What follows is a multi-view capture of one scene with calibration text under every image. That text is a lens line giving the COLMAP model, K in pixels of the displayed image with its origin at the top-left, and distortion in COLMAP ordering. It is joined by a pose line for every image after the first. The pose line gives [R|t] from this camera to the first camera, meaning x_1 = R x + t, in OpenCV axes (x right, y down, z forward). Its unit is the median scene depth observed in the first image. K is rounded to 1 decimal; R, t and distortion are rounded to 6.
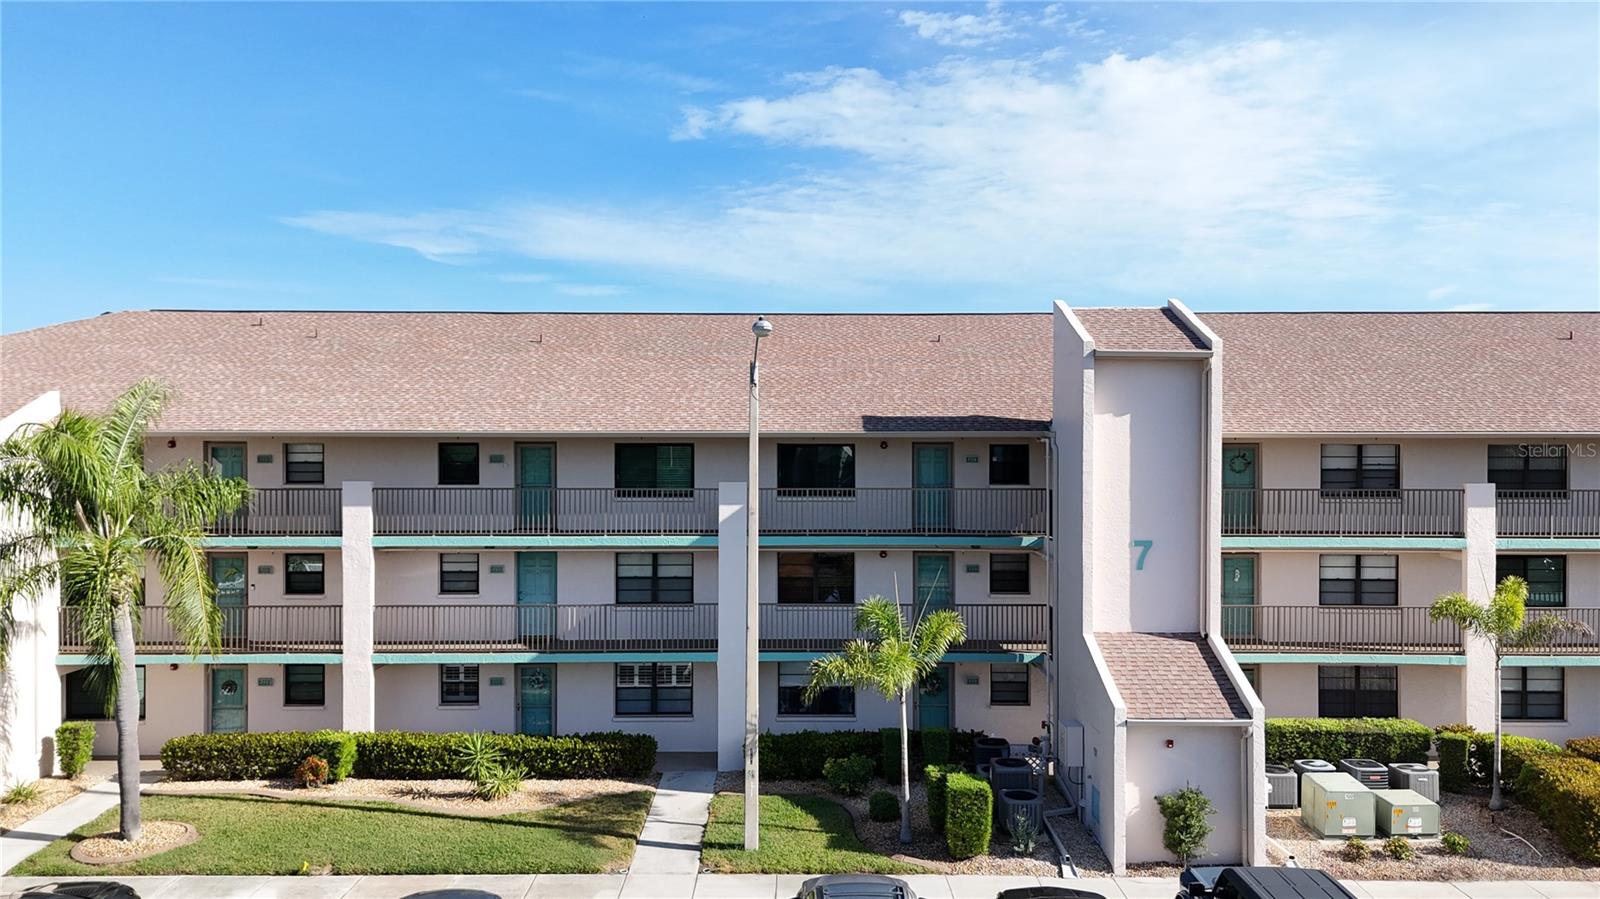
lens RADIAL K [[1164.0, 0, 806.7], [0, 1164.0, 446.5], [0, 0, 1]] dist [0.045782, -0.000617]
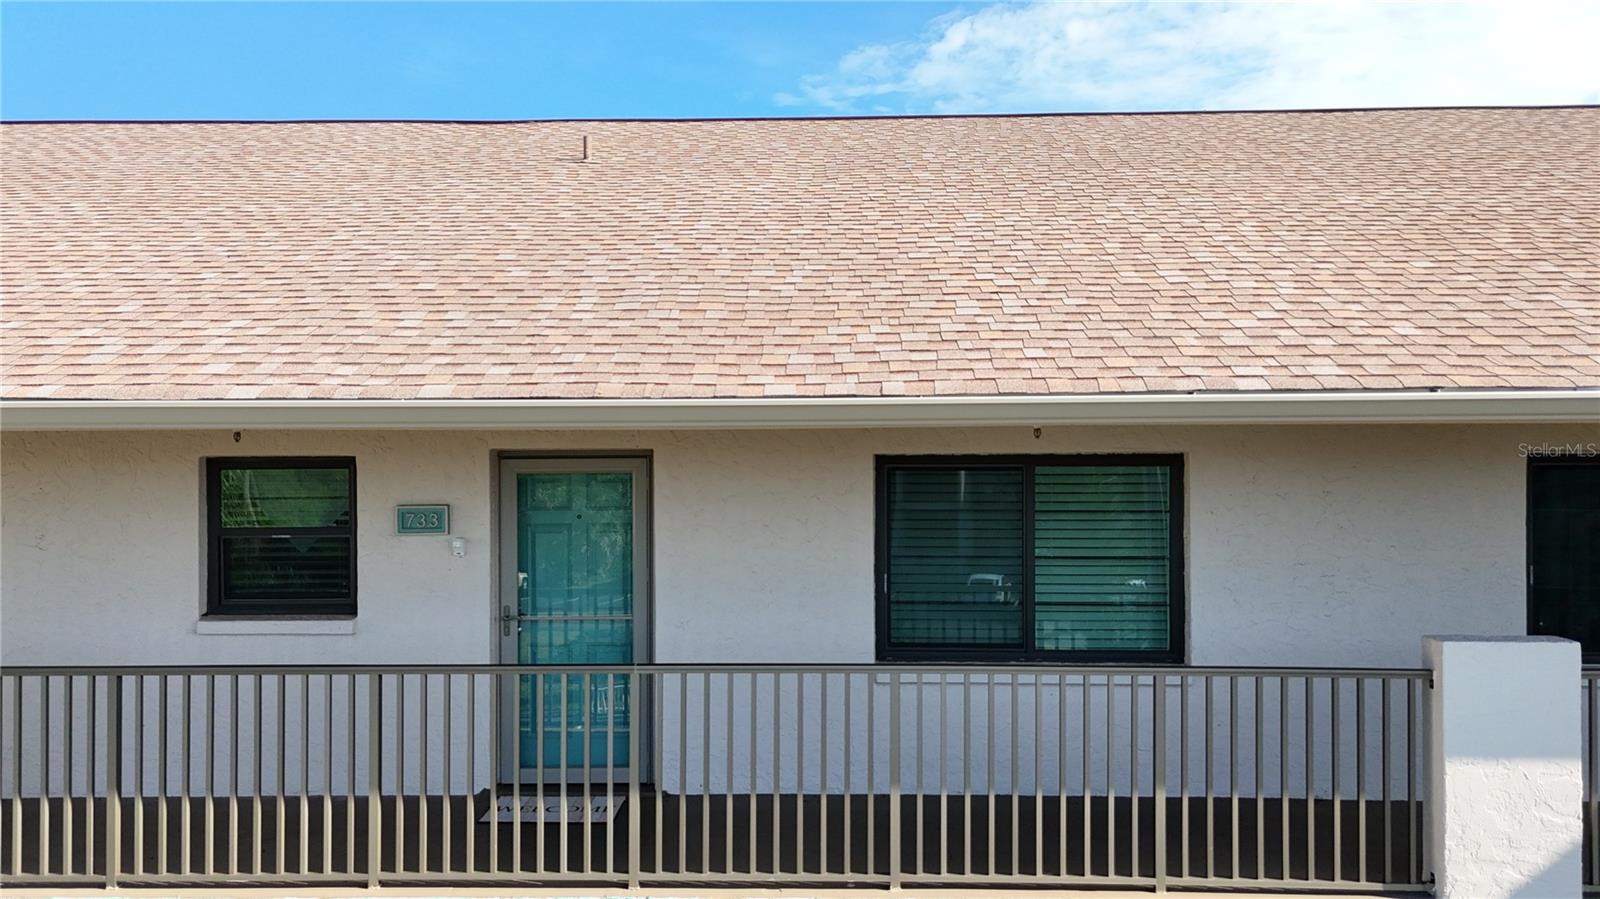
lens RADIAL K [[1215.3, 0, 800.0], [0, 1215.3, 449.5], [0, 0, 1]] dist [0.133483, -0.200924]
pose [[0.999238, -0.004354, -0.038794, -0.171853], [0.004115, 0.999972, -0.006262, -0.002683], [0.038820, 0.006098, 0.999228, 0.732138]]
